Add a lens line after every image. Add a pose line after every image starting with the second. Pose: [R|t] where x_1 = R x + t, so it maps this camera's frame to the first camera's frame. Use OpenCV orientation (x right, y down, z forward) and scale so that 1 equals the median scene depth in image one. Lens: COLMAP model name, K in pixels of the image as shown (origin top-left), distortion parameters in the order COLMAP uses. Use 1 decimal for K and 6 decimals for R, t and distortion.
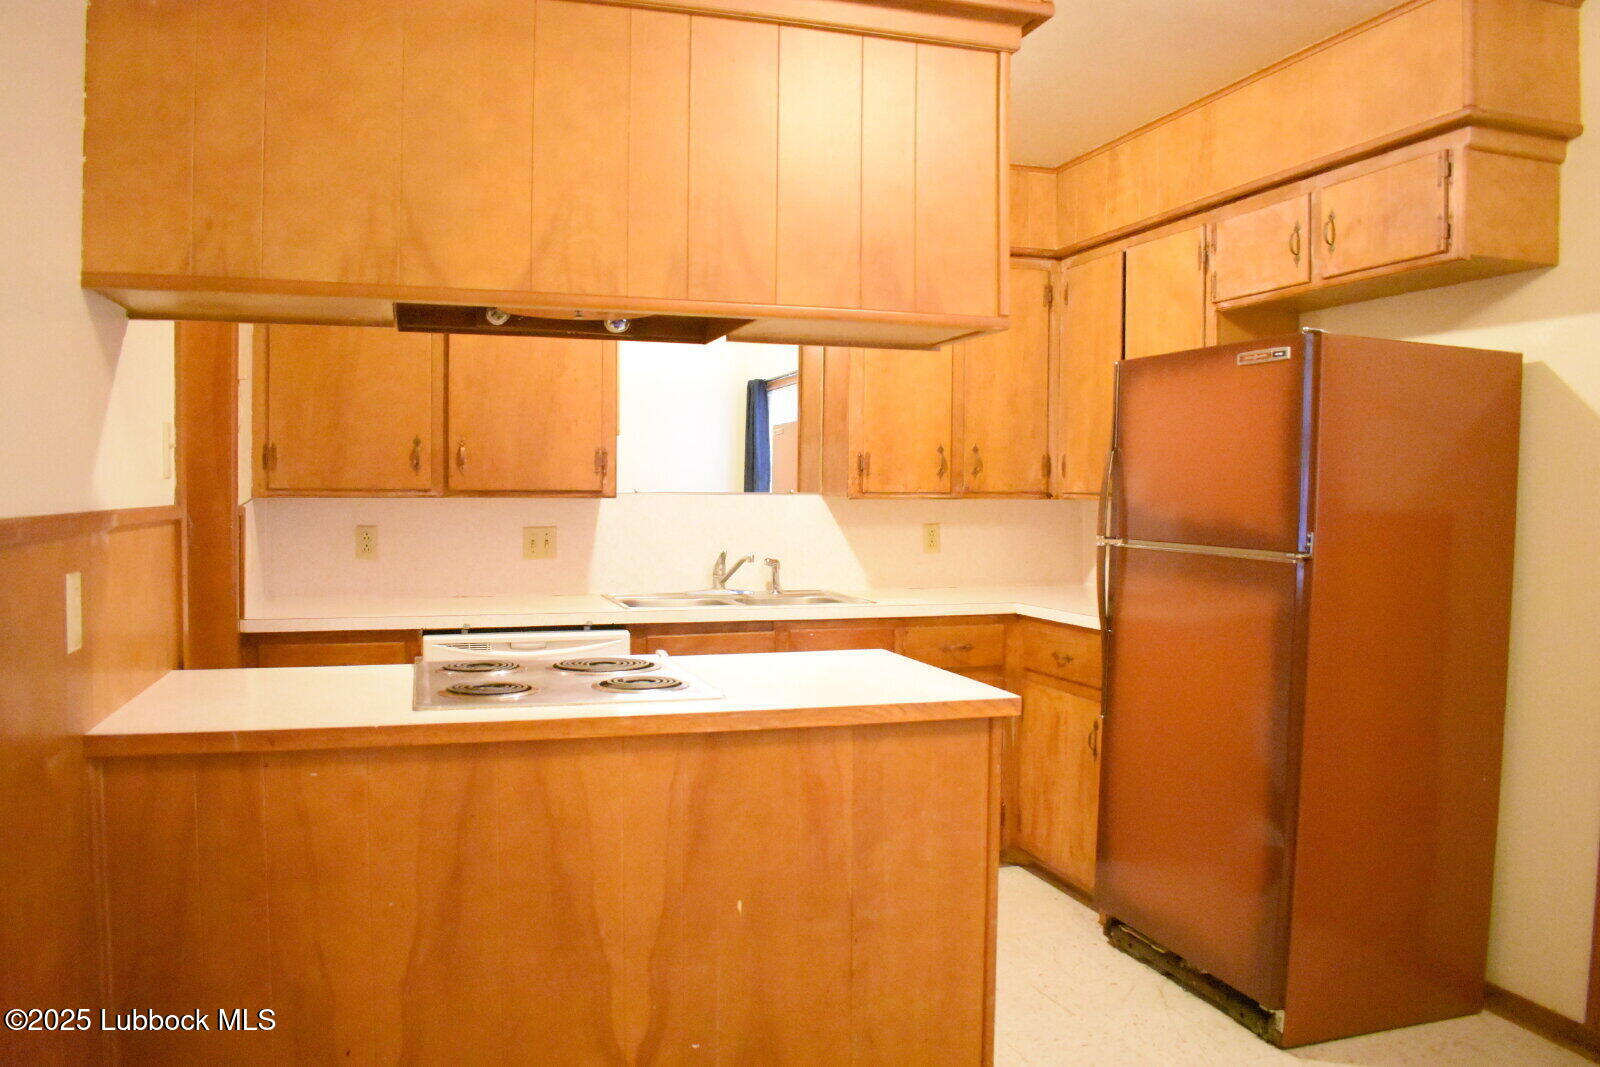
lens RADIAL K [[1228.9, 0, 800.0], [0, 1228.9, 533.5], [0, 0, 1]] dist [-0.112626, 0.002109]
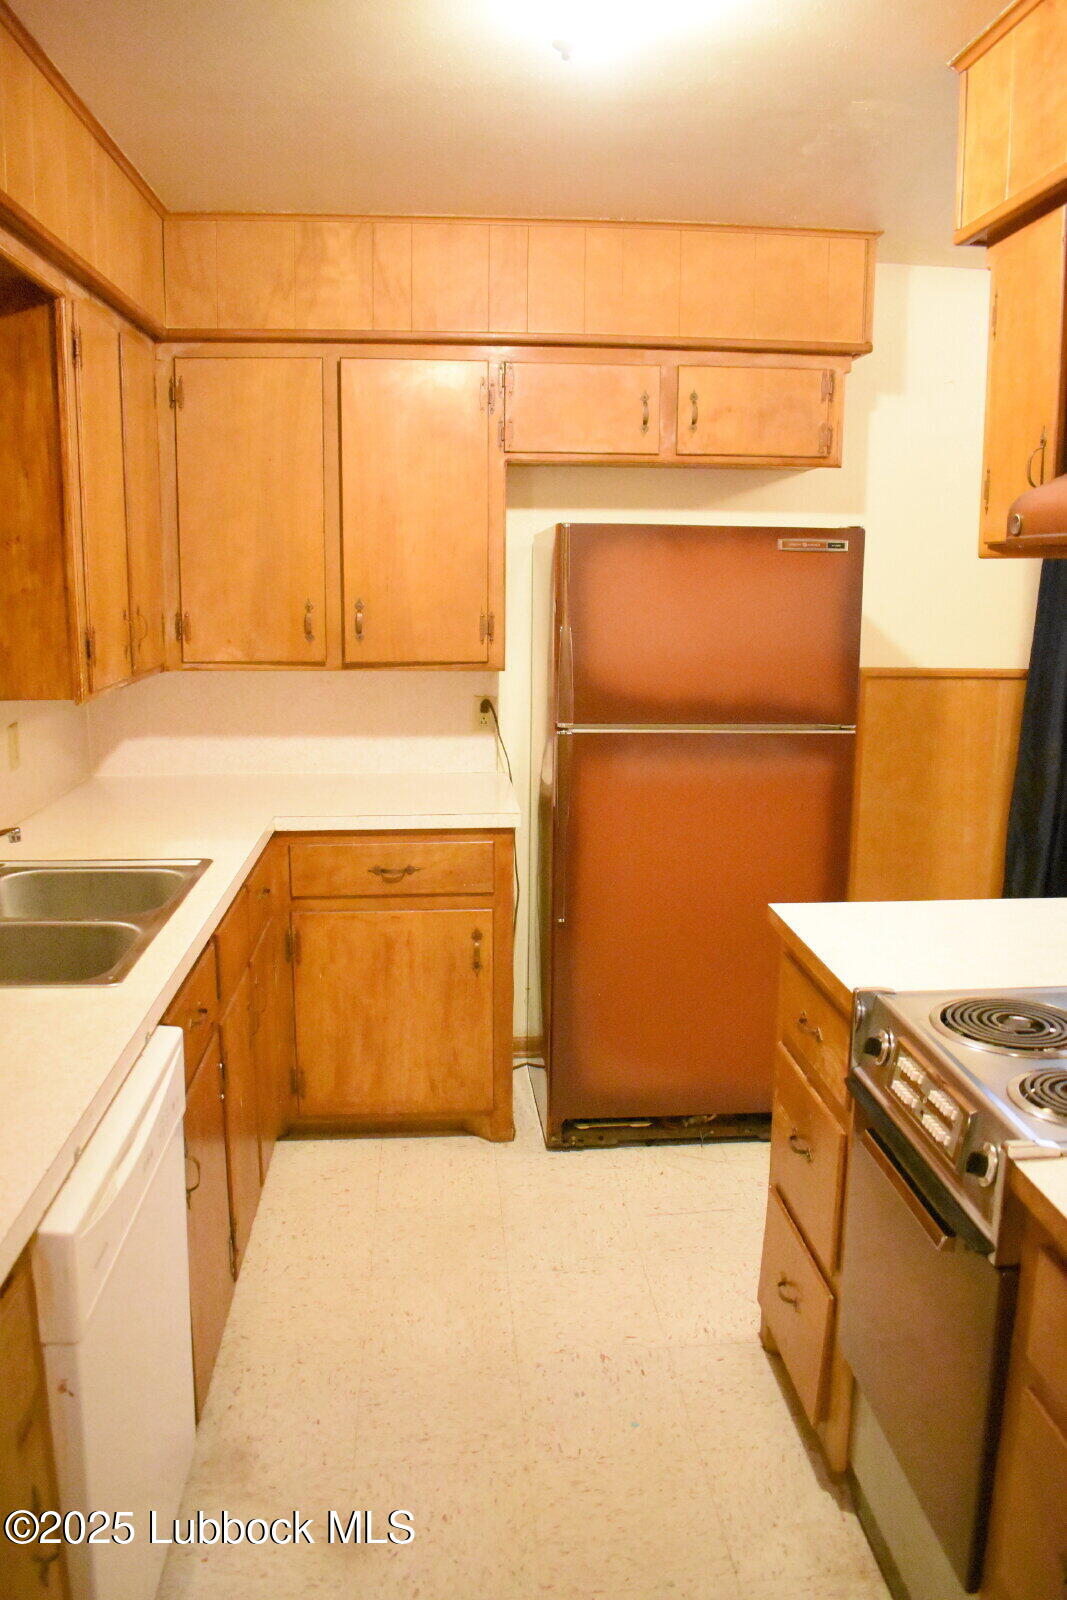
lens RADIAL K [[1228.9, 0, 533.5], [0, 1228.9, 800.0], [0, 0, 1]] dist [-0.112626, 0.002109]
pose [[0.226980, -0.183590, 0.956439, -0.564385], [0.030420, 0.982928, 0.181456, -0.095711], [-0.973424, -0.012092, 0.228690, 0.743816]]
